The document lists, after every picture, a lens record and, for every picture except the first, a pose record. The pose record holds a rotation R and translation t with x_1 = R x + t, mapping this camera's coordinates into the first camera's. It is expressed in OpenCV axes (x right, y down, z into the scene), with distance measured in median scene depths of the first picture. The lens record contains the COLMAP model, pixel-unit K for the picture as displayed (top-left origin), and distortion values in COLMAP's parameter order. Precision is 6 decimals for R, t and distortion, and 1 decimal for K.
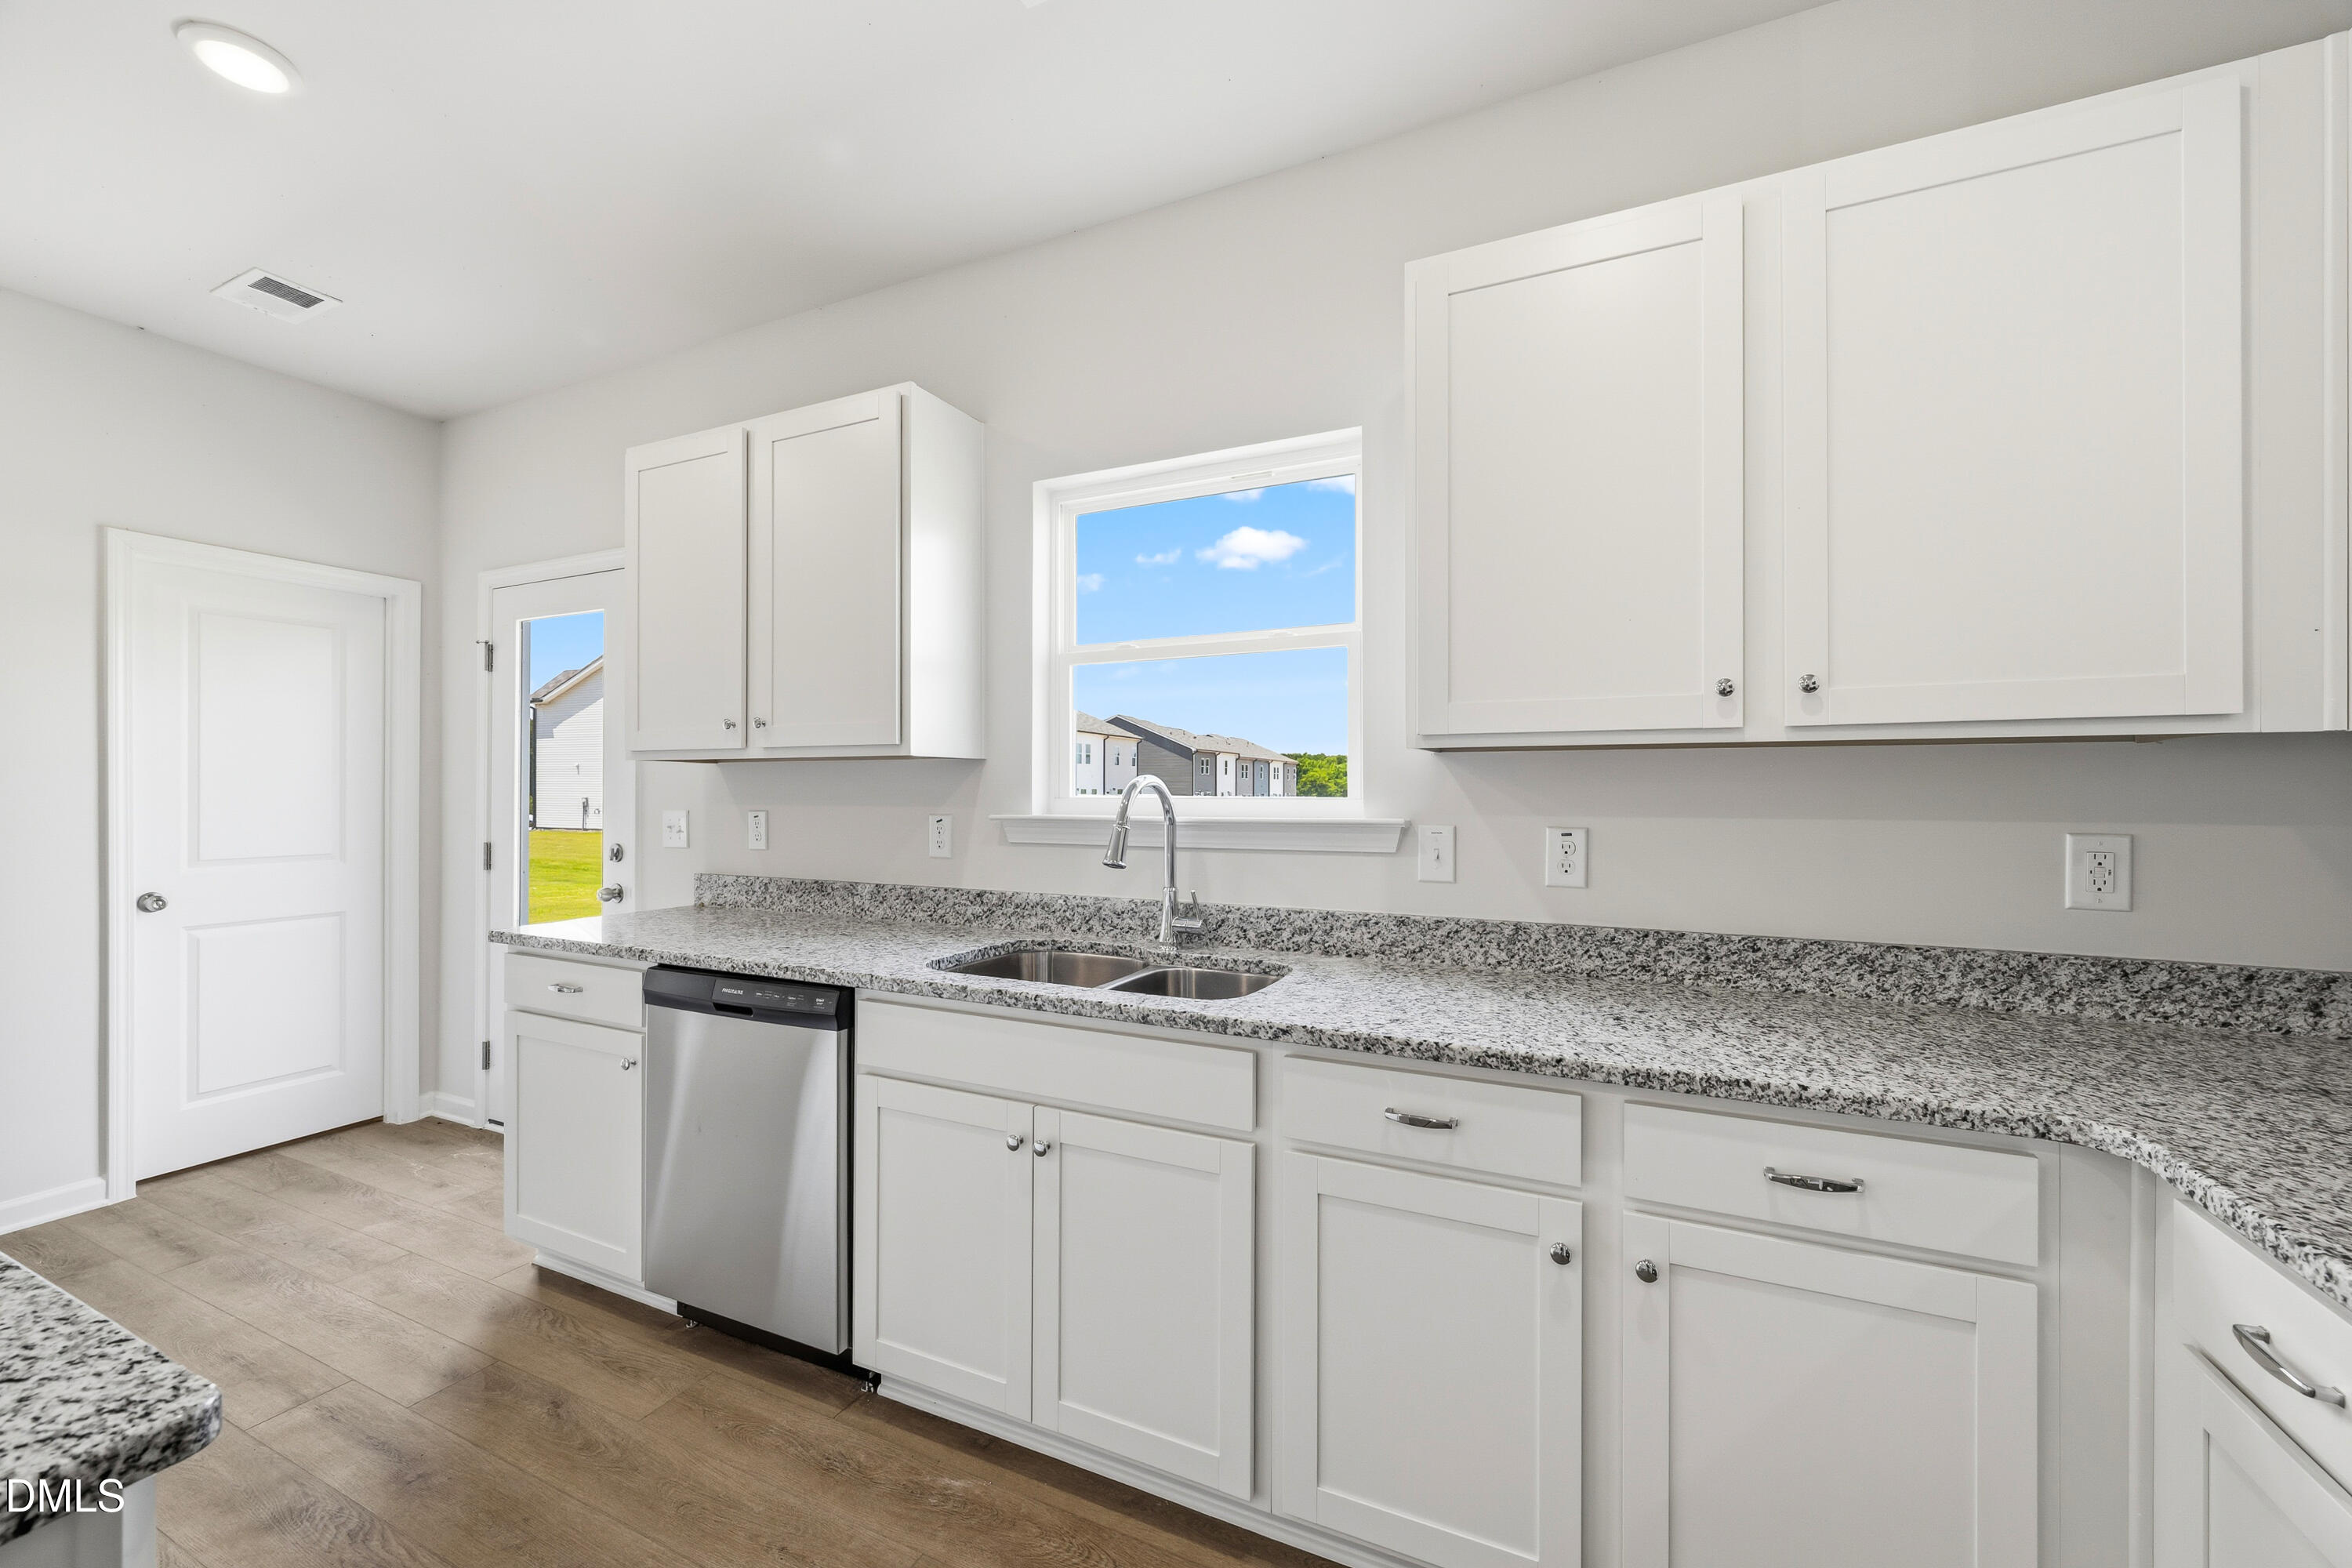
lens RADIAL K [[919.5, 0, 1182.3], [0, 919.5, 791.2], [0, 0, 1]] dist [-0.000255, 0.000115]
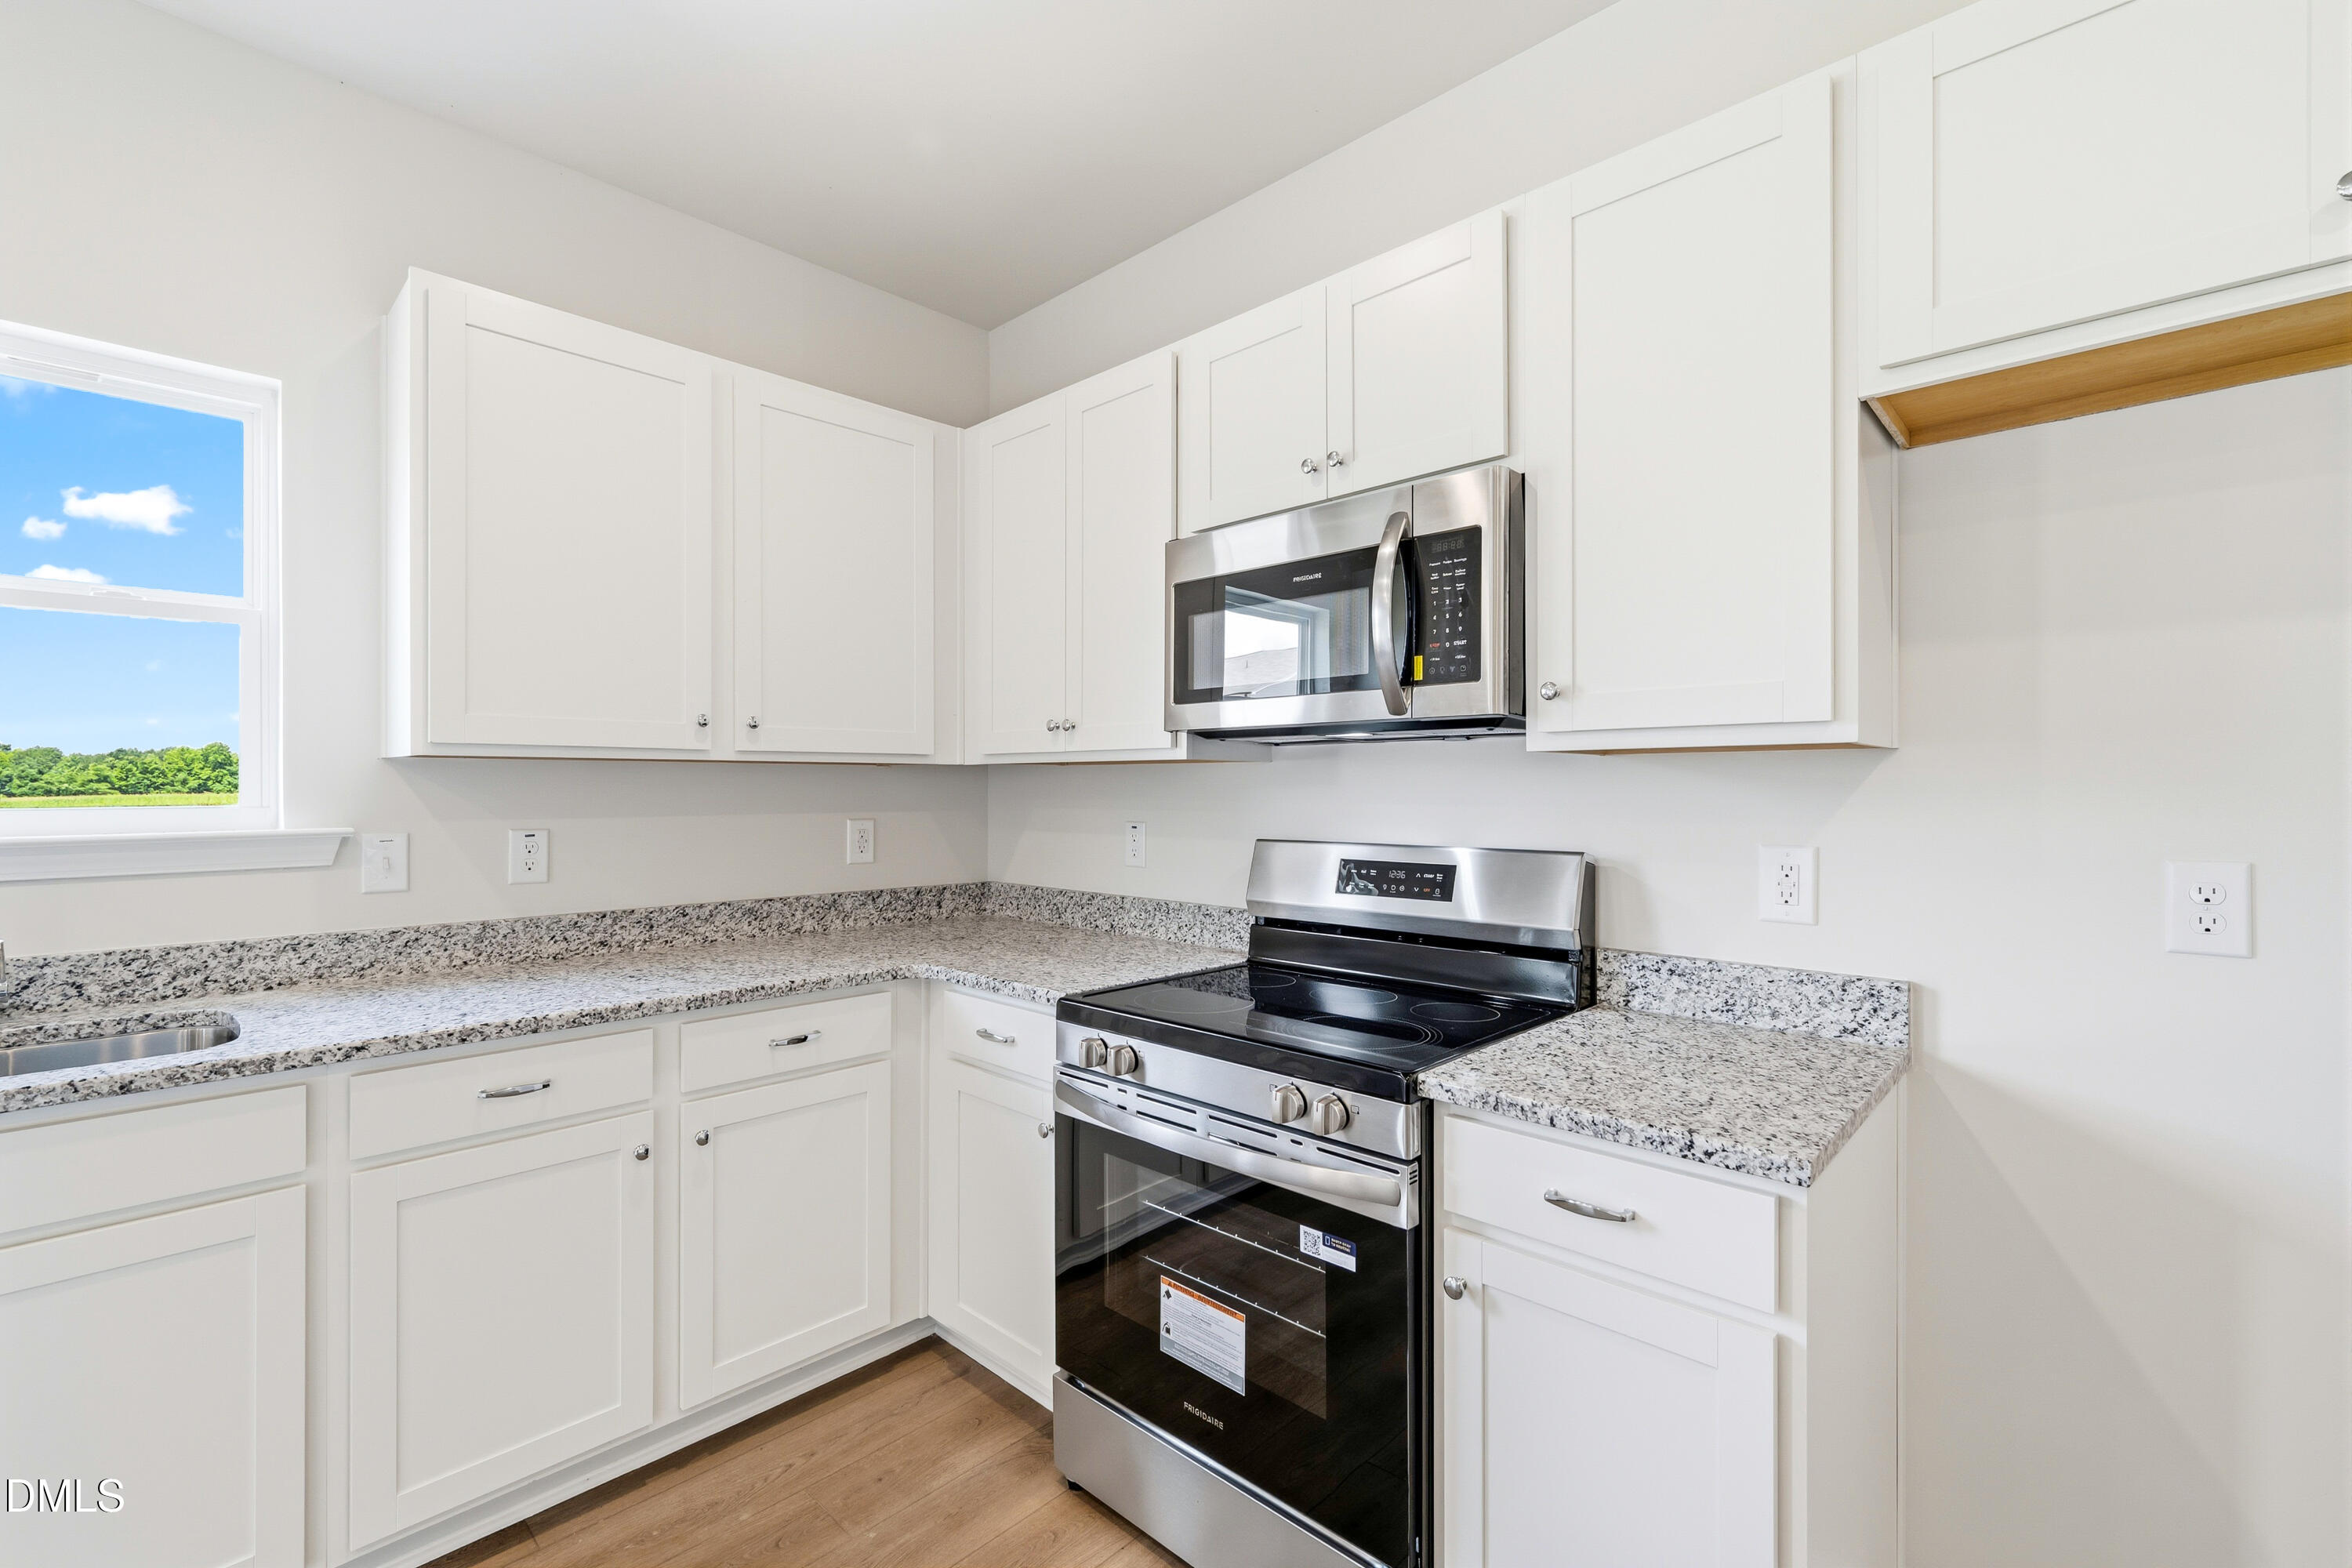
lens RADIAL K [[993.9, 0, 1171.9], [0, 993.9, 786.9], [0, 0, 1]] dist [-0.003467, 0.002123]
pose [[0.316723, 0.000739, 0.948518, -0.512286], [0.001987, 0.999997, -0.001443, -0.008931], [-0.948516, 0.002342, 0.316721, -0.120244]]
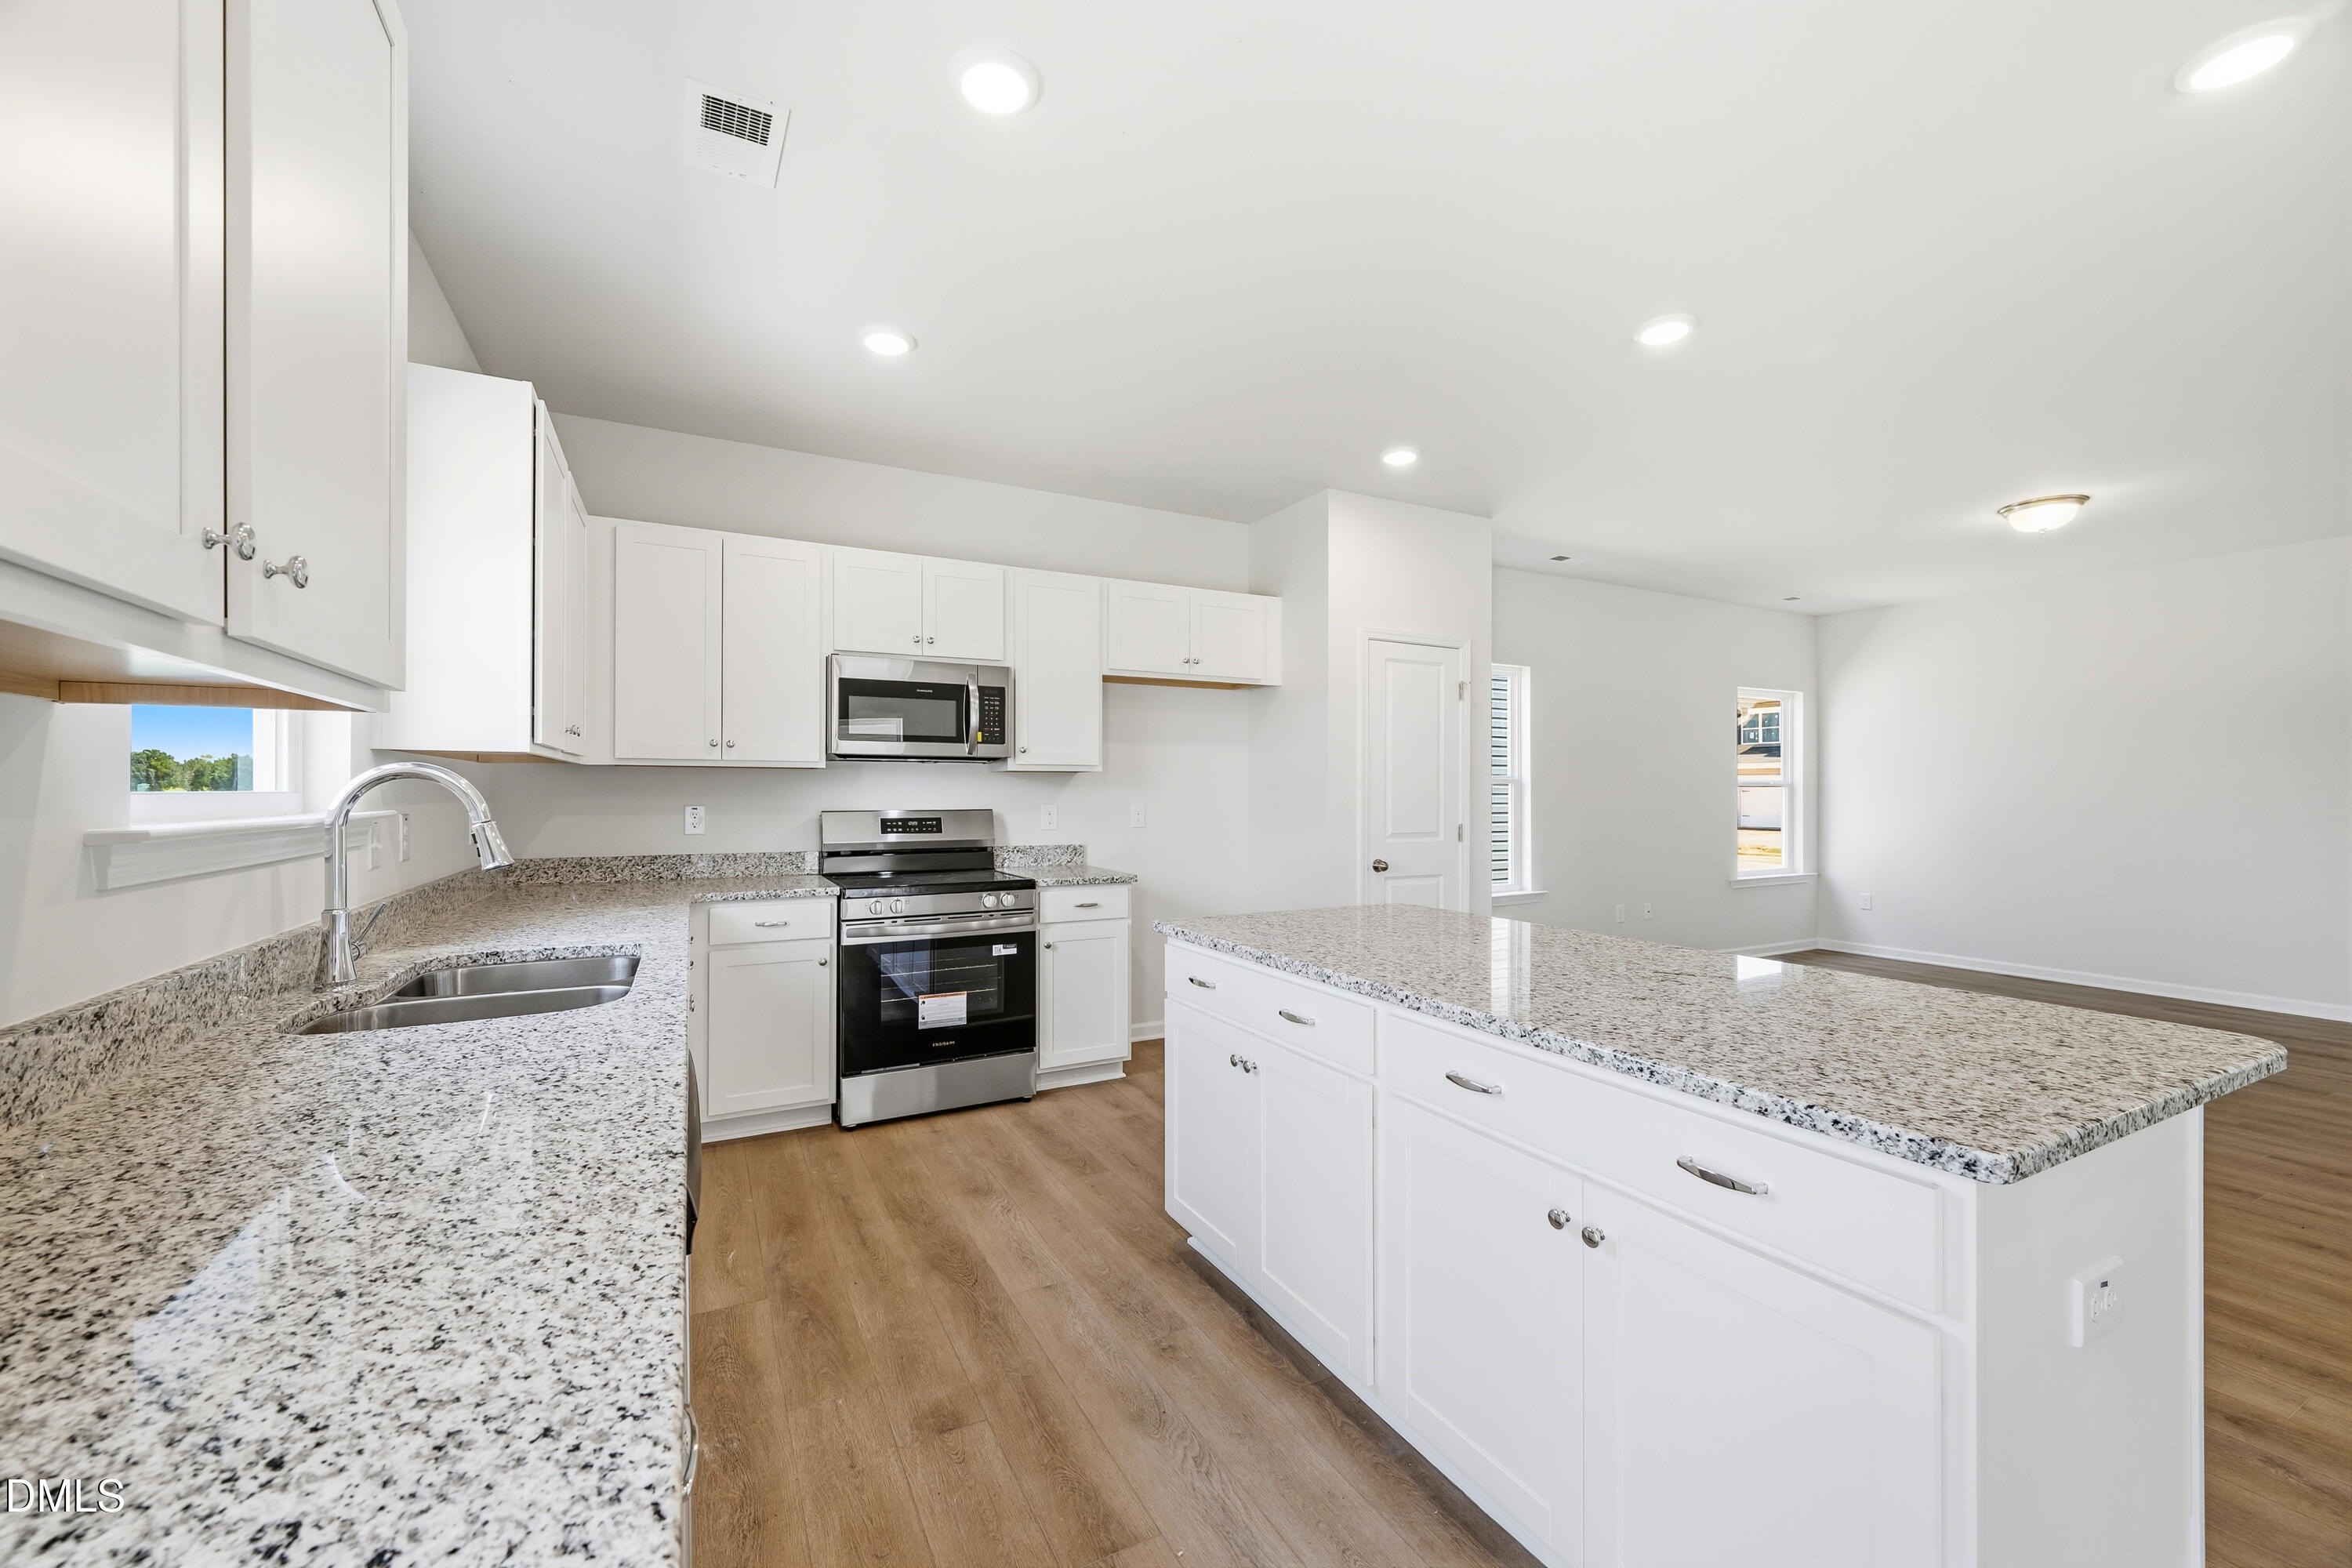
lens RADIAL K [[919.5, 0, 1165.8], [0, 919.5, 795.1], [0, 0, 1]] dist [-0.000255, 0.000115]
pose [[-0.792382, -0.003837, 0.610013, -1.277870], [-0.000679, 0.999985, 0.005408, 0.007148], [-0.610024, 0.003871, -0.792373, 1.486782]]
